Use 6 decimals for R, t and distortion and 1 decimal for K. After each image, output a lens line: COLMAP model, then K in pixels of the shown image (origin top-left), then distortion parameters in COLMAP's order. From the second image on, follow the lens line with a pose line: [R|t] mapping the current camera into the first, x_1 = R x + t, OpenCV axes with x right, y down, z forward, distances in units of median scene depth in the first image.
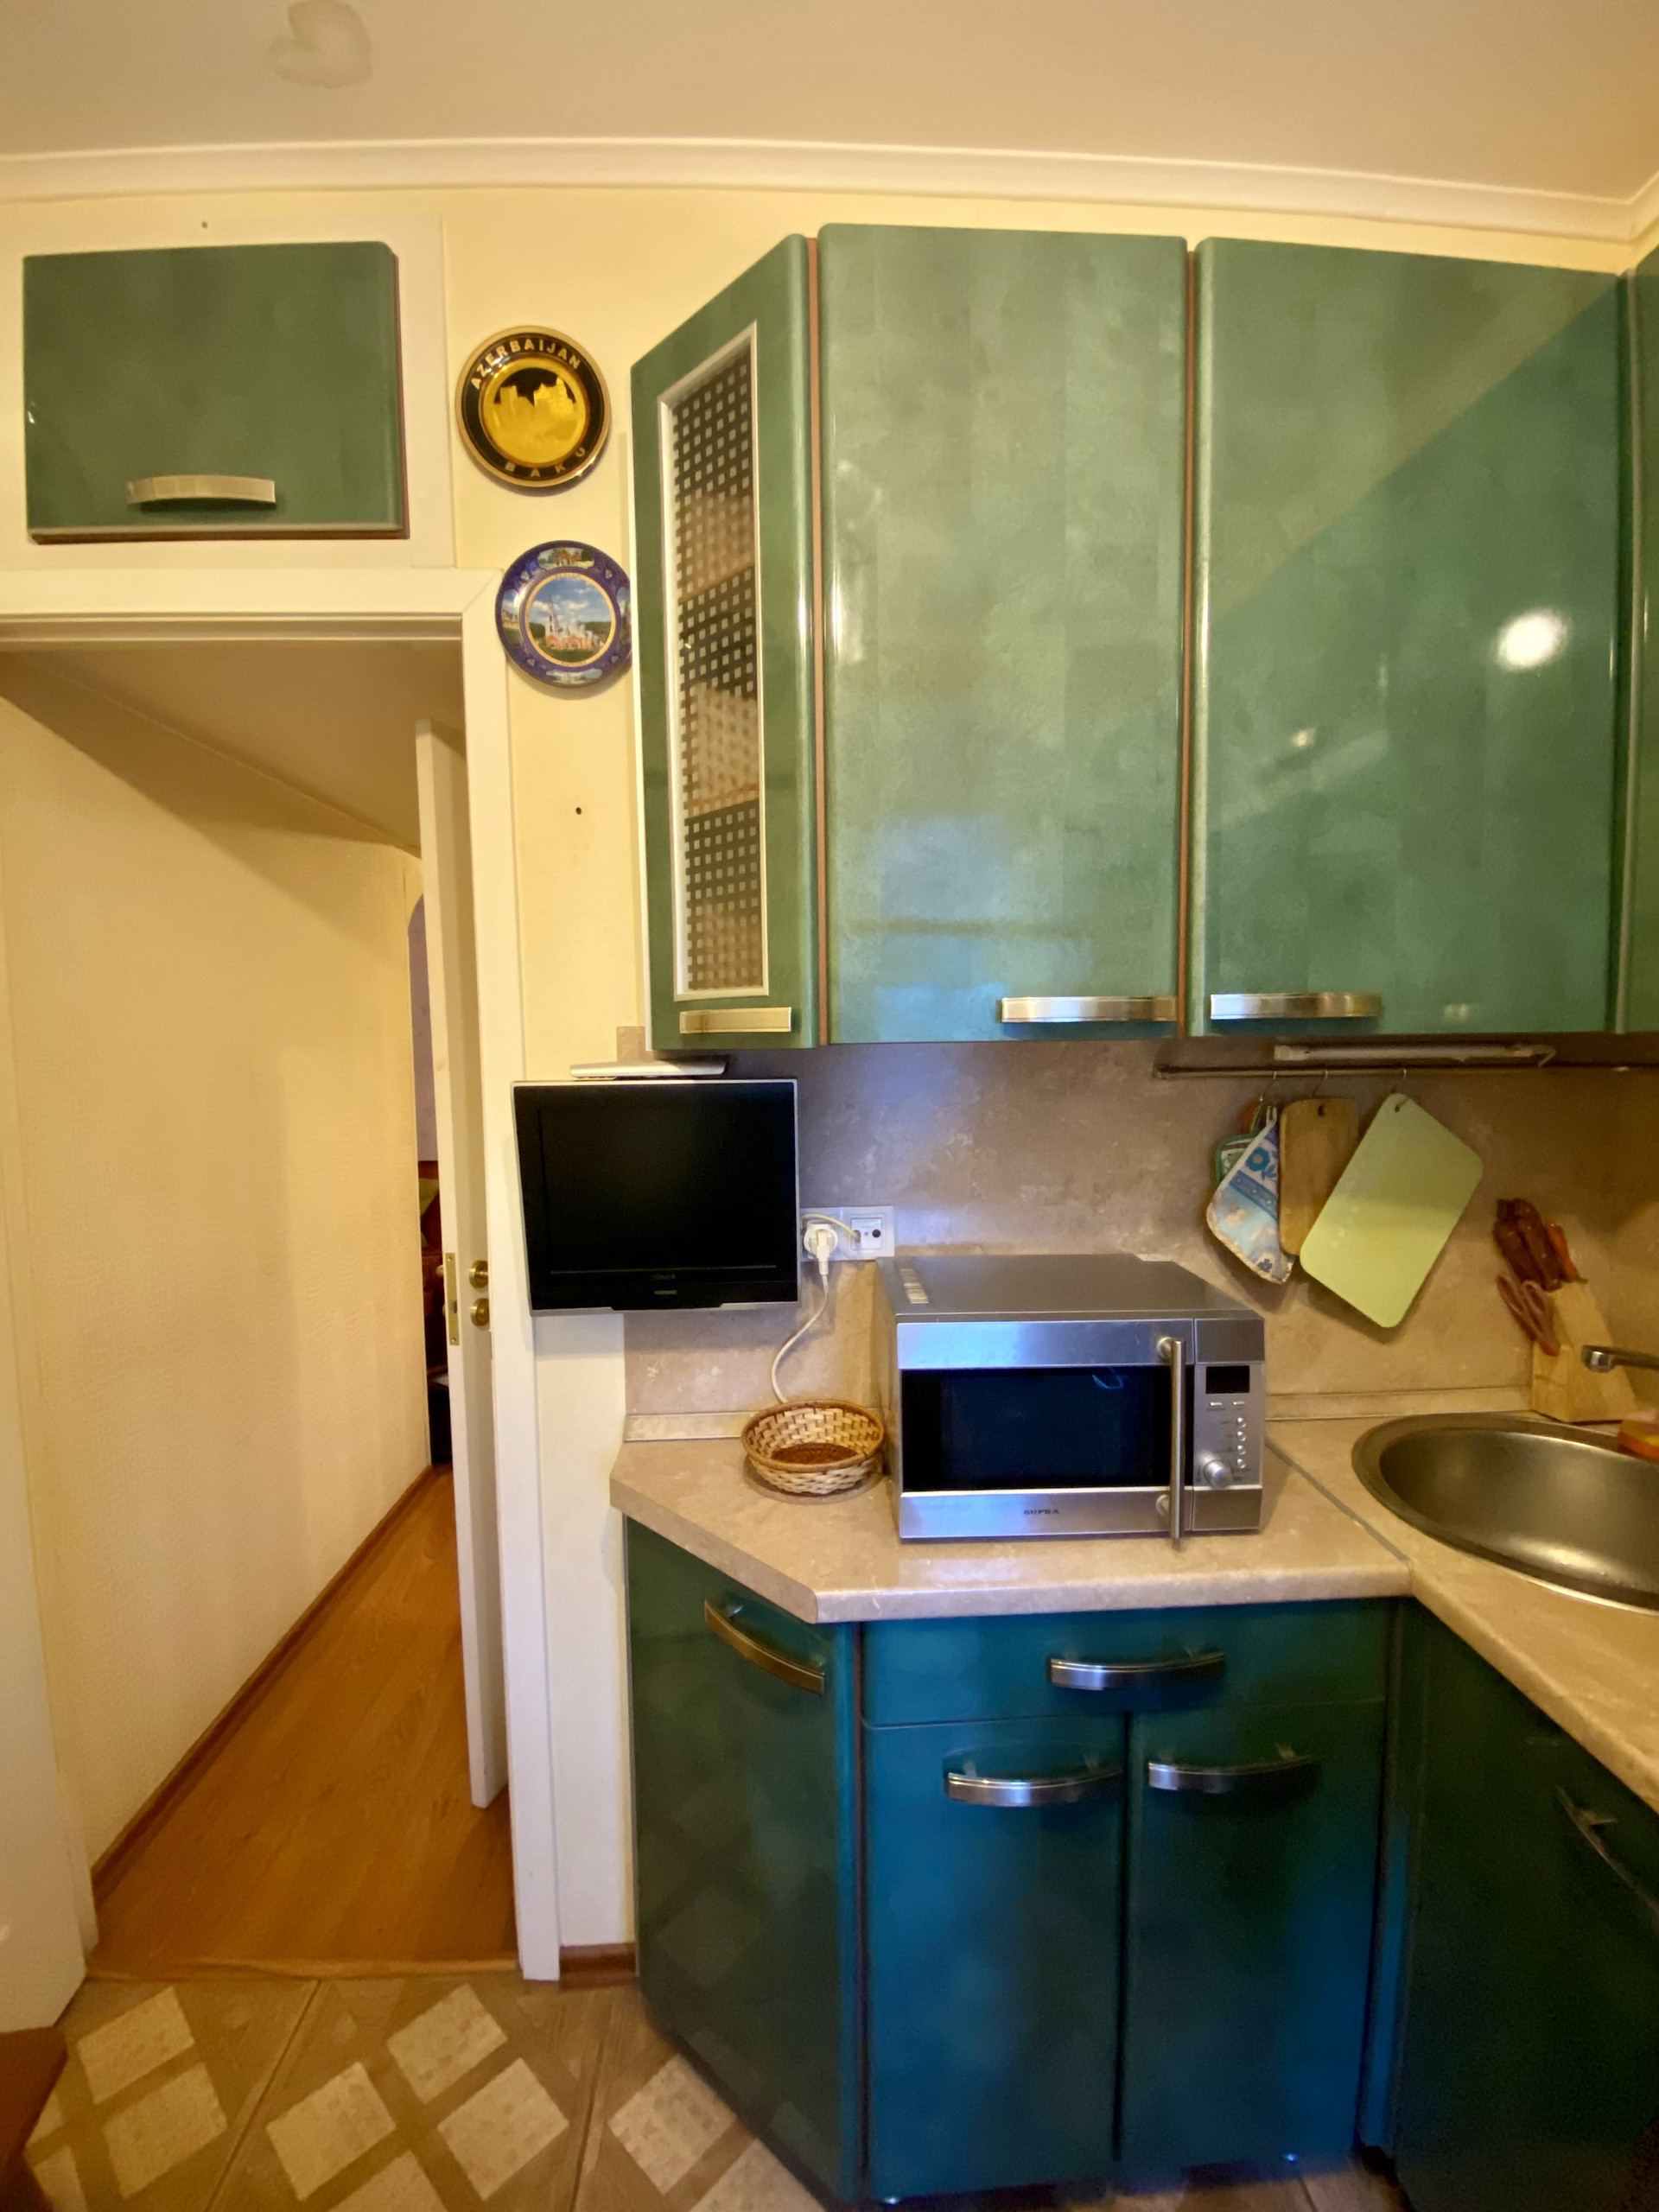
lens RADIAL K [[897.8, 0, 823.0], [0, 897.8, 1101.3], [0, 0, 1]] dist [0.021652, -0.021432]
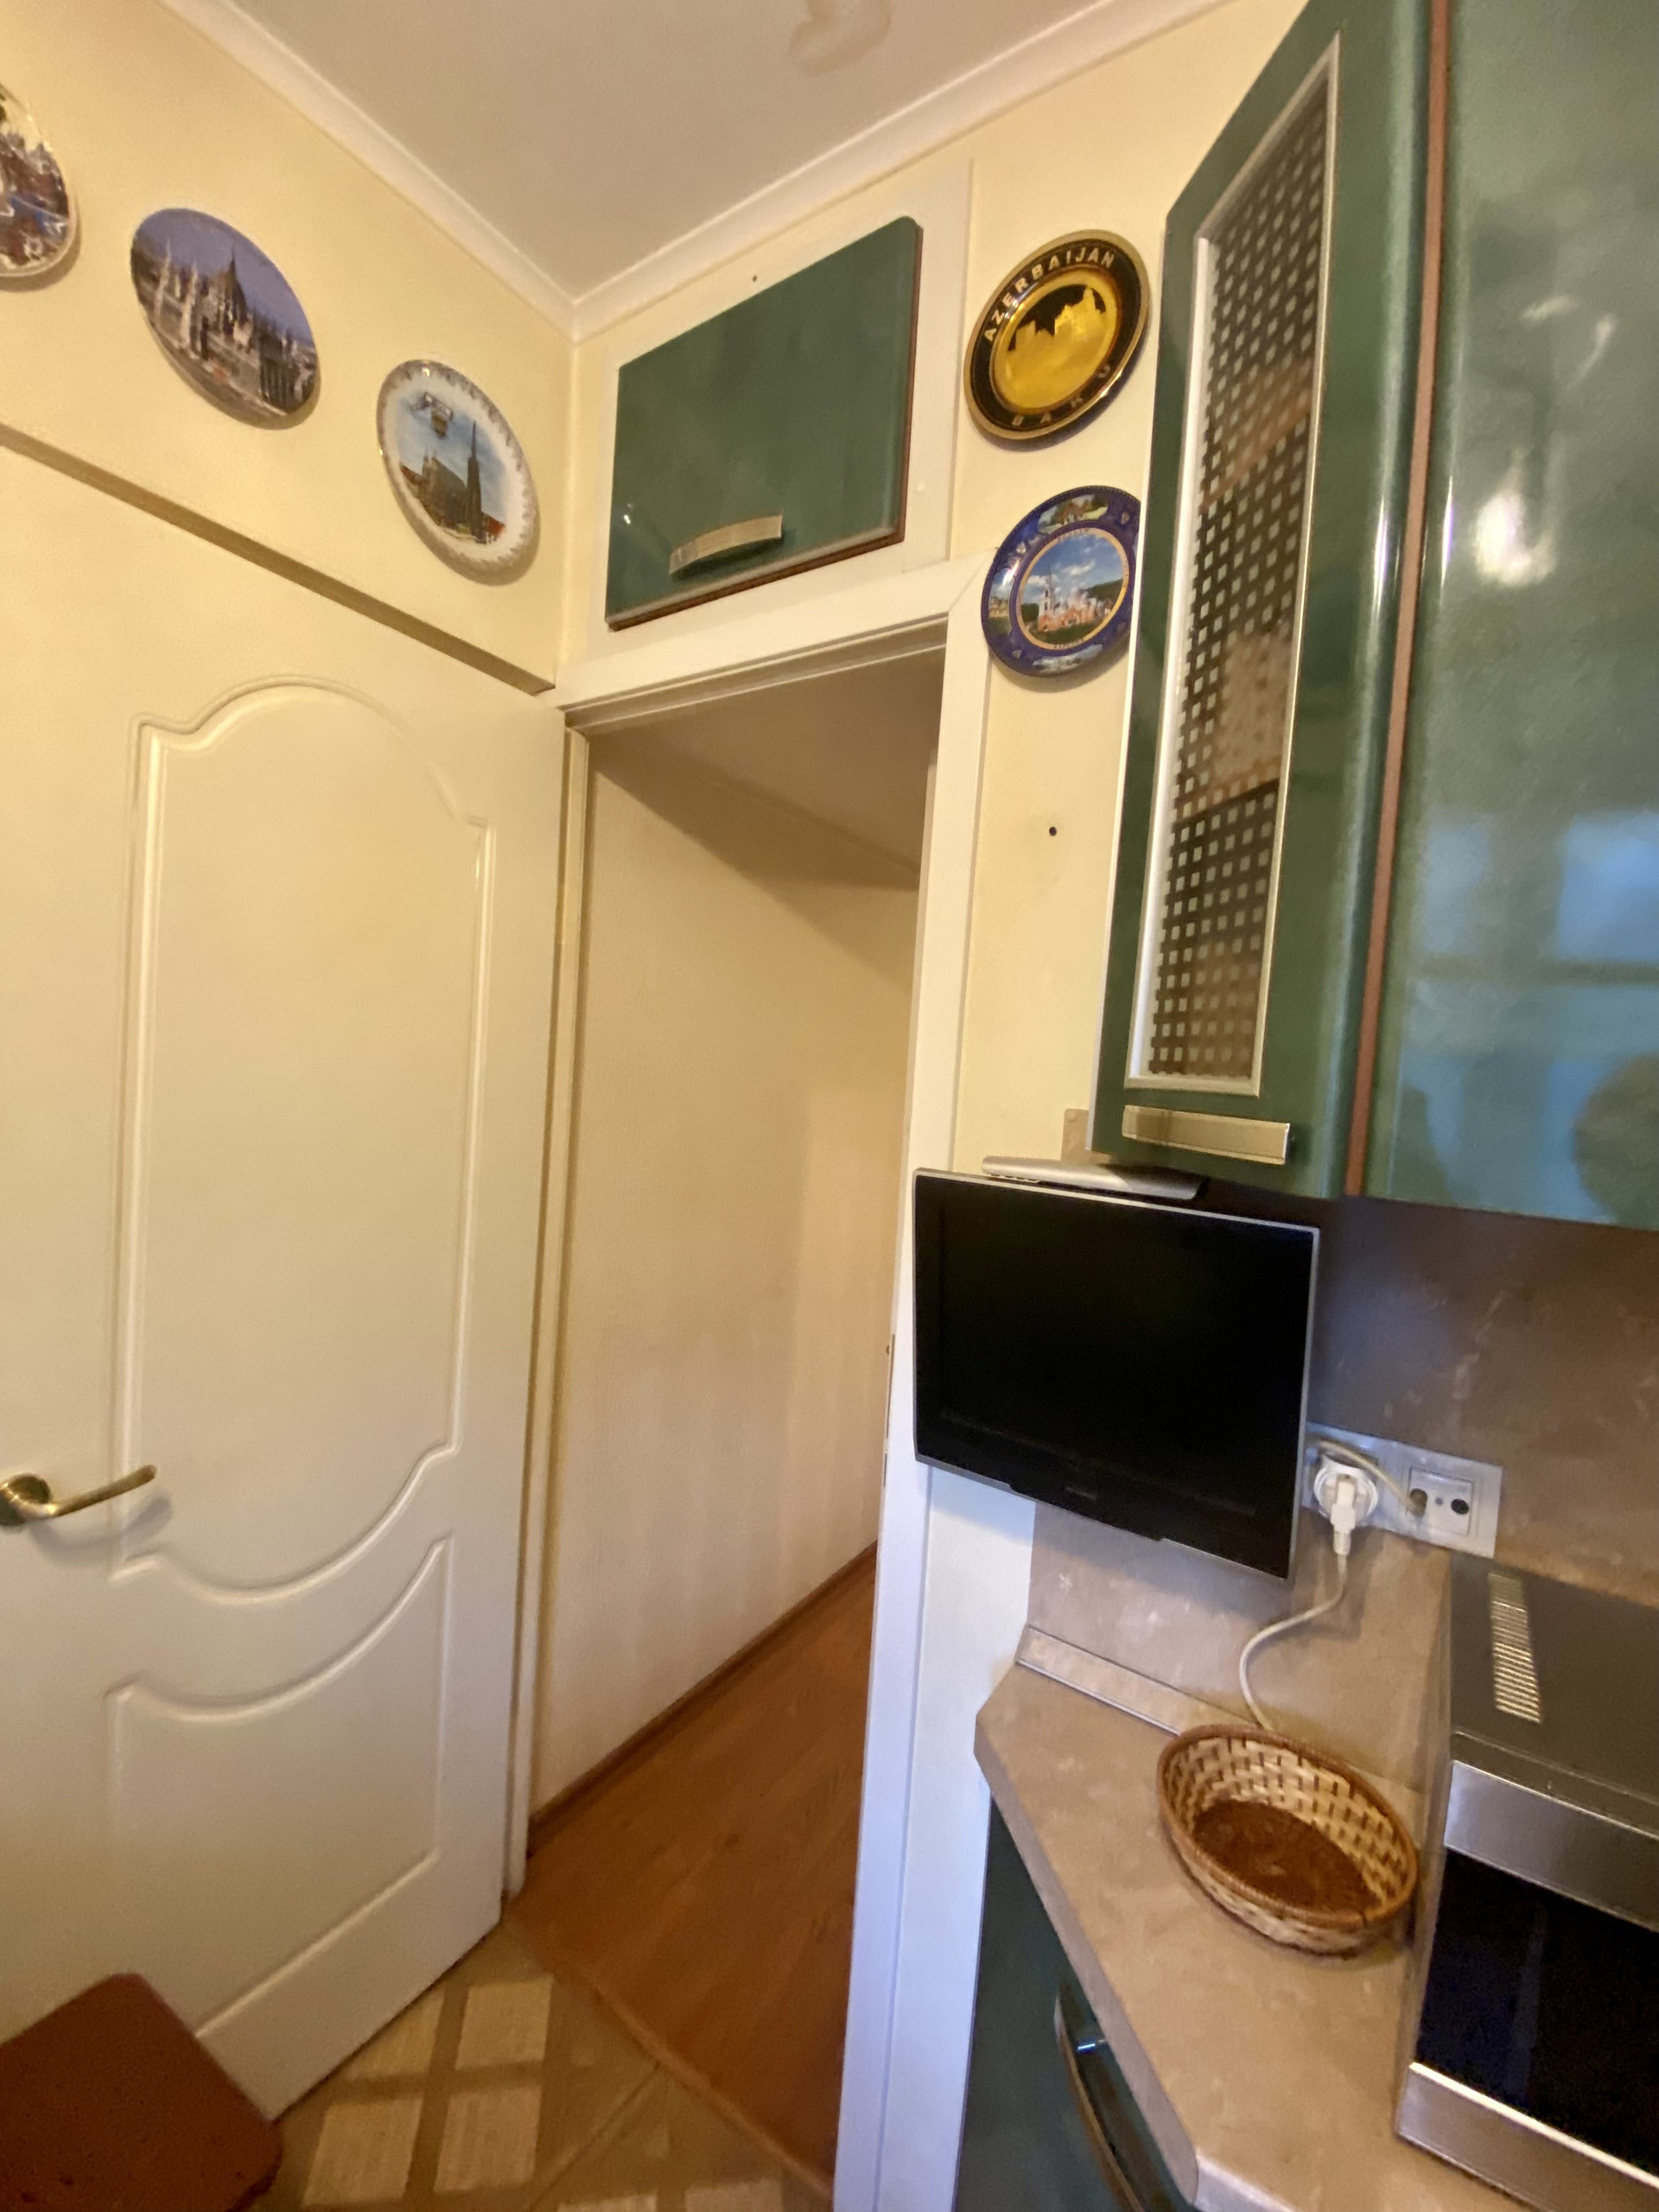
lens RADIAL K [[897.8, 0, 823.0], [0, 897.8, 1101.3], [0, 0, 1]] dist [0.021652, -0.021432]
pose [[0.805473, 0.094149, -0.585107, 0.047209], [-0.123922, 0.992232, -0.010935, -0.058747], [0.579532, 0.081315, 0.810883, 0.279697]]
